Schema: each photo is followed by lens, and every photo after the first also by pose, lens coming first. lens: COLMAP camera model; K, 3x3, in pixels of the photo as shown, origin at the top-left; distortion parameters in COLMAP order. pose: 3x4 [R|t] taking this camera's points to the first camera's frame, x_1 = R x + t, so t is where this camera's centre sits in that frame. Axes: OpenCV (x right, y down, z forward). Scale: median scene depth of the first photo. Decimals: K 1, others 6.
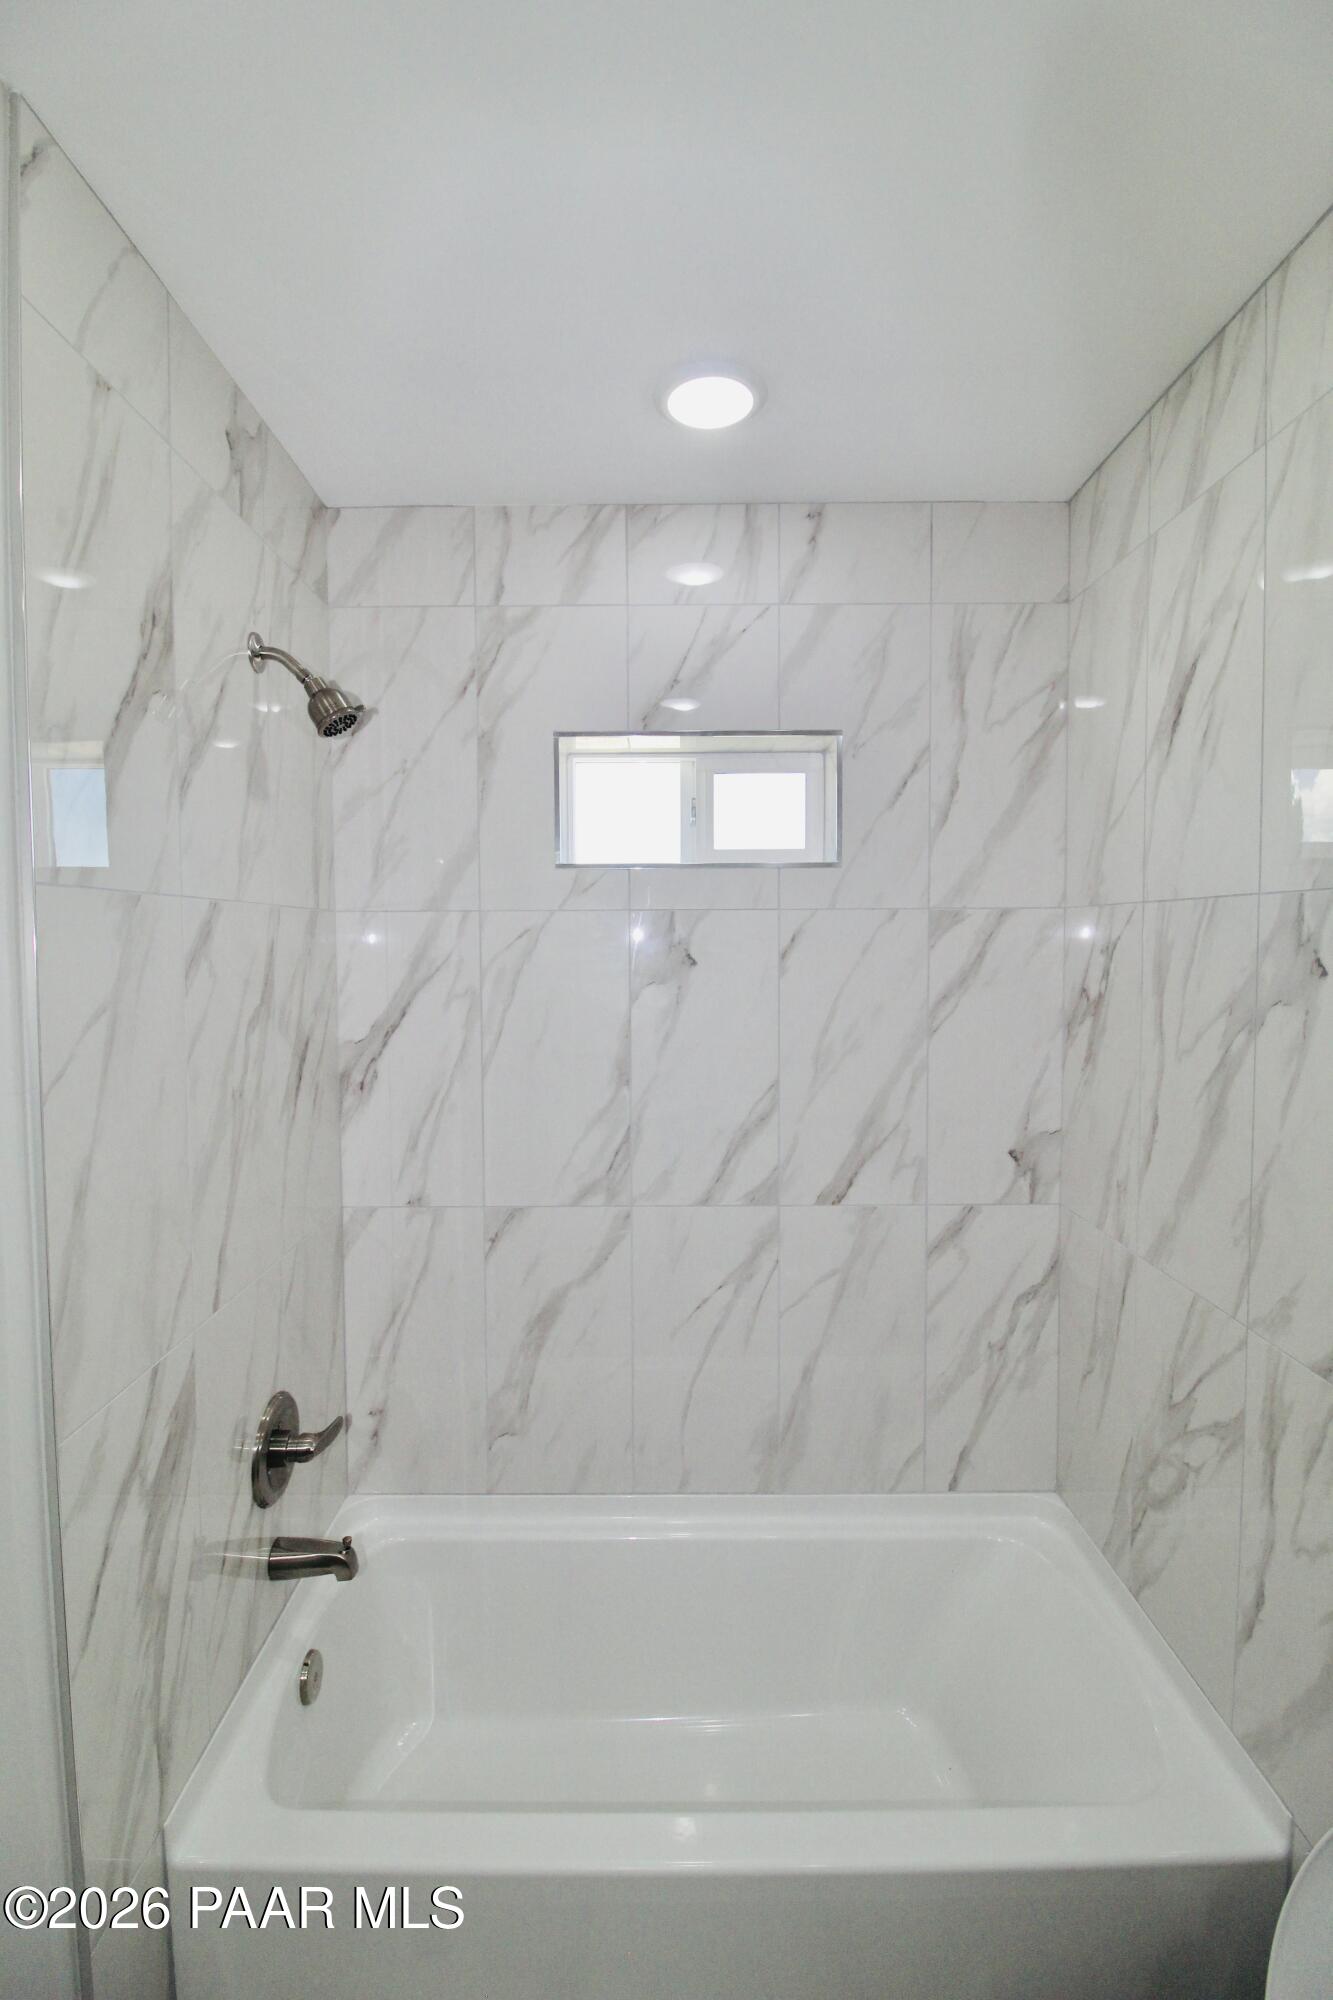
lens RADIAL K [[926.0, 0, 663.5], [0, 926.0, 985.5], [0, 0, 1]] dist [-0.005759, -0.009675]
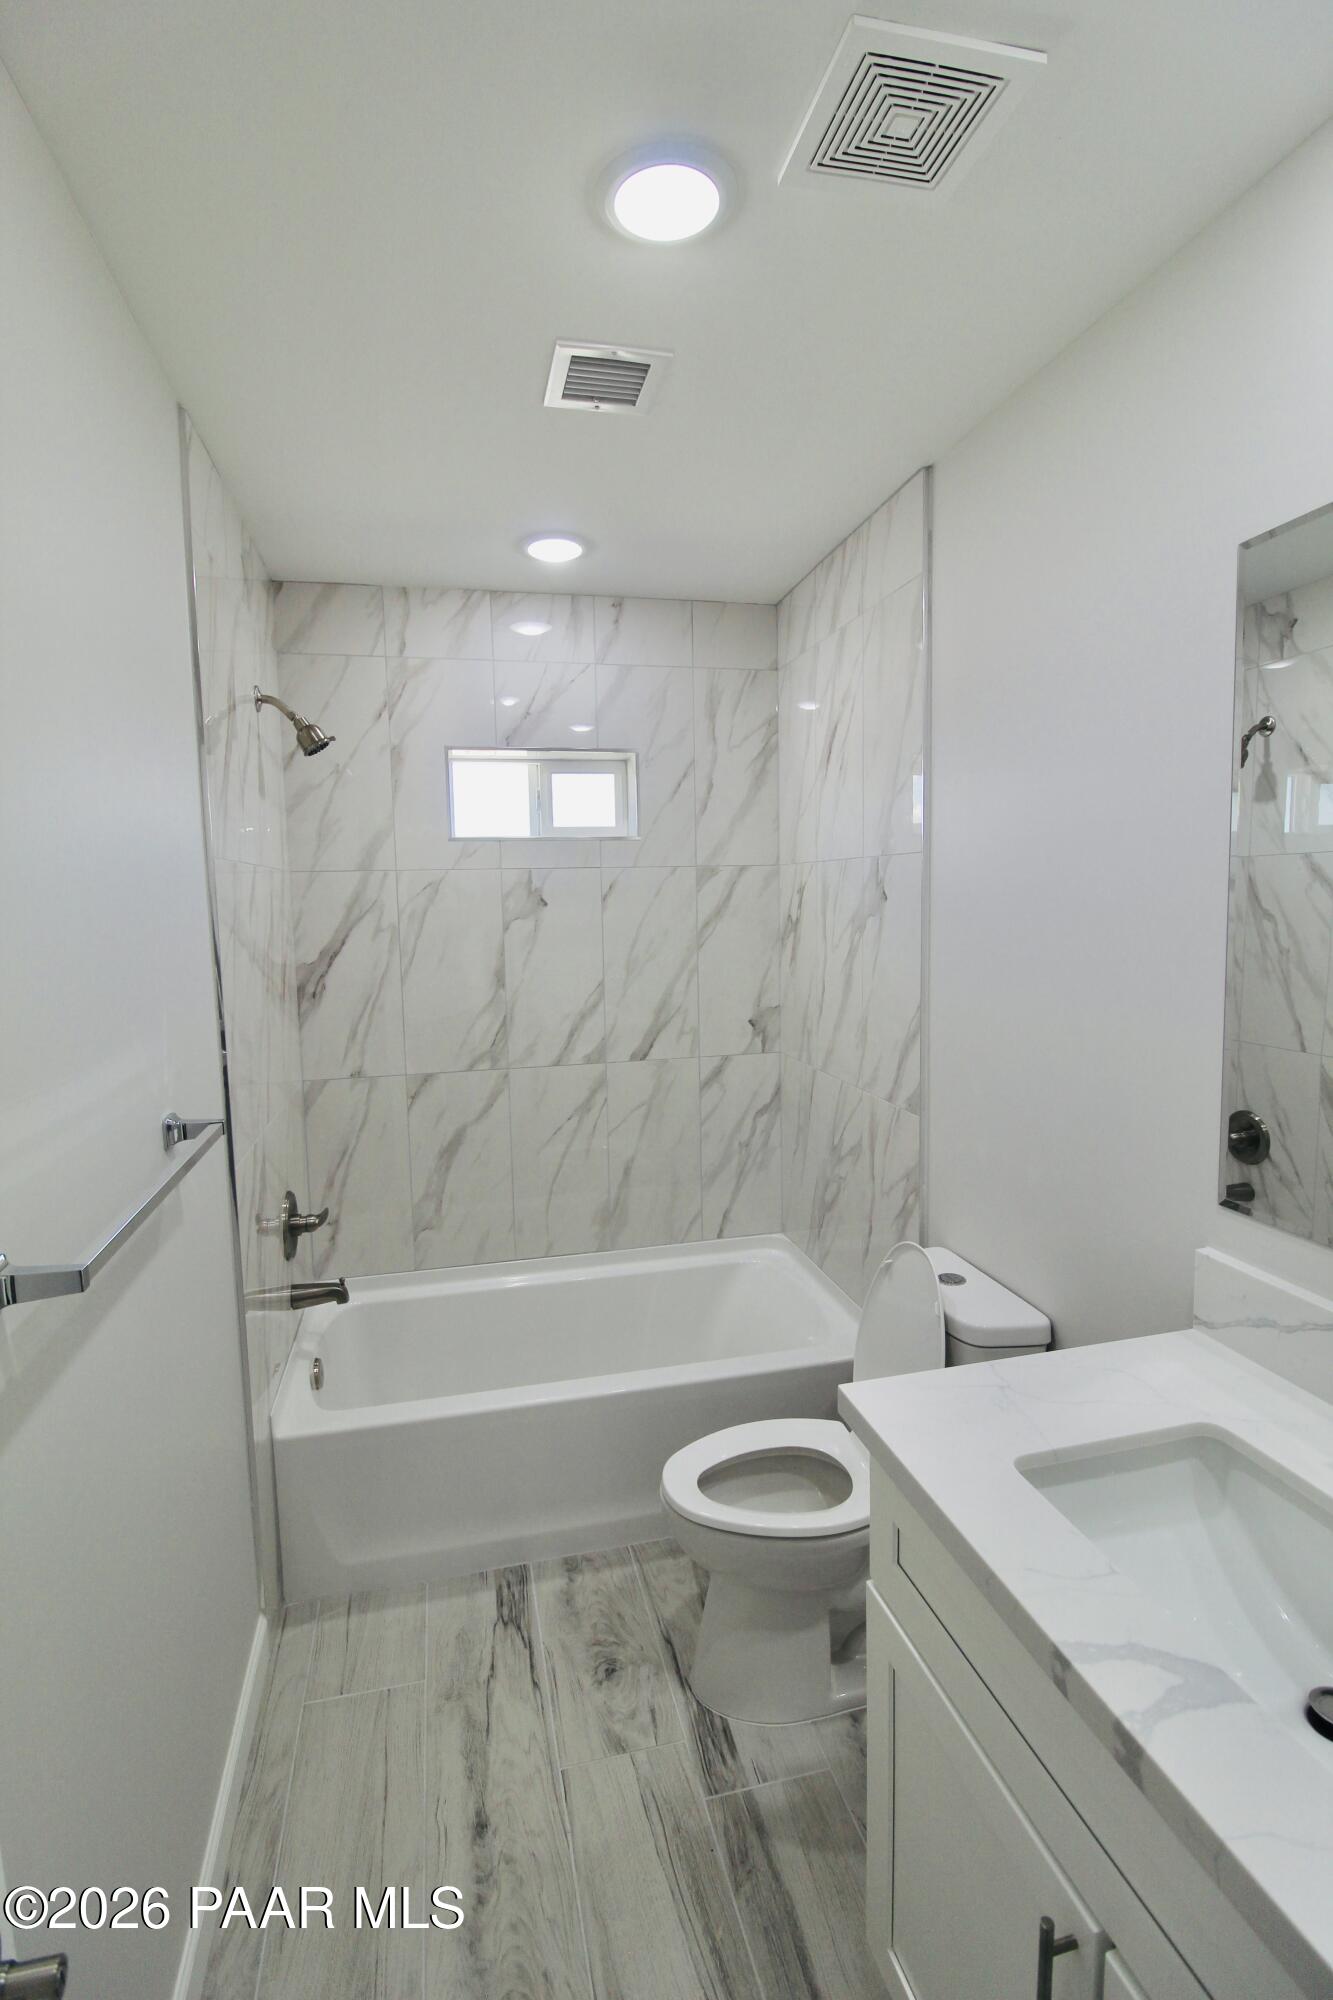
lens RADIAL K [[926.0, 0, 654.6], [0, 926.0, 999.7], [0, 0, 1]] dist [-0.005759, -0.009675]
pose [[0.976513, -0.038322, 0.212022, -0.118683], [0.025511, 0.997698, 0.062835, 0.040143], [-0.213942, -0.055951, 0.975243, -0.510054]]
